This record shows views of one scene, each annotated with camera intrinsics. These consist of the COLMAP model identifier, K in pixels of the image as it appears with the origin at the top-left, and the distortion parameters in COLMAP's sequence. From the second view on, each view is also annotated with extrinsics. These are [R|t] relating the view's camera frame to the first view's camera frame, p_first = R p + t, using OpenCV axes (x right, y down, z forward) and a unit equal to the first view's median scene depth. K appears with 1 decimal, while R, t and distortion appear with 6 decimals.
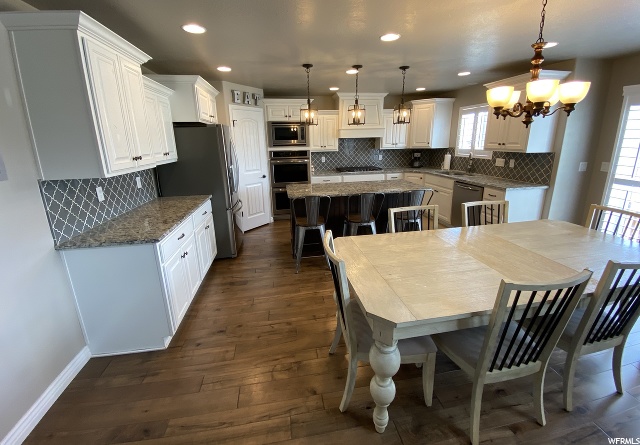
lens RADIAL K [[260.1, 0, 320.7], [0, 260.1, 205.4], [0, 0, 1]] dist [0.021569, -0.000338]
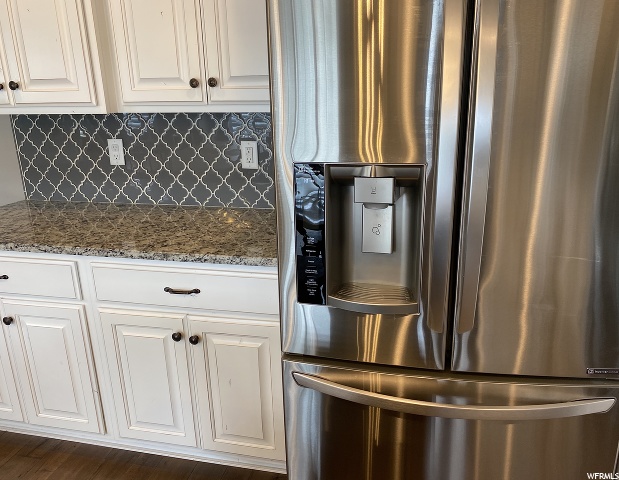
lens RADIAL K [[492.4, 0, 307.1], [0, 492.4, 237.6], [0, 0, 1]] dist [0.063928, -0.100531]
pose [[-0.392174, 0.290948, -0.872668, -0.021018], [-0.200078, 0.898975, 0.389632, -0.188760], [0.897869, 0.327405, -0.294342, 0.889683]]
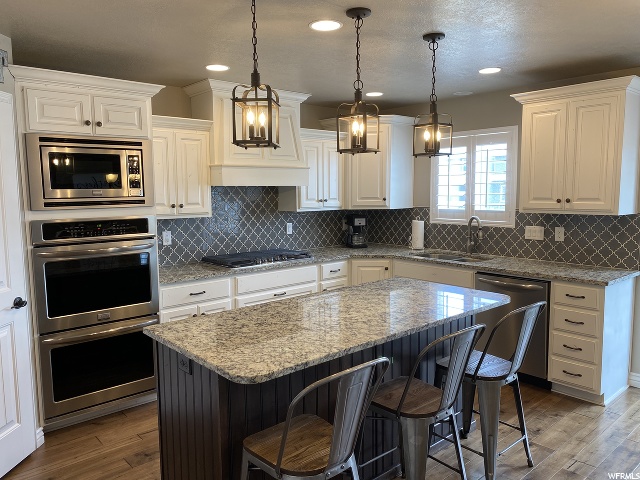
lens RADIAL K [[490.2, 0, 319.9], [0, 490.2, 237.4], [0, 0, 1]] dist [0.062913, -0.095137]
pose [[0.850279, -0.041948, 0.524658, -0.244417], [0.122727, 0.985143, -0.120130, -0.082264], [-0.511823, 0.166533, 0.842795, 0.344071]]
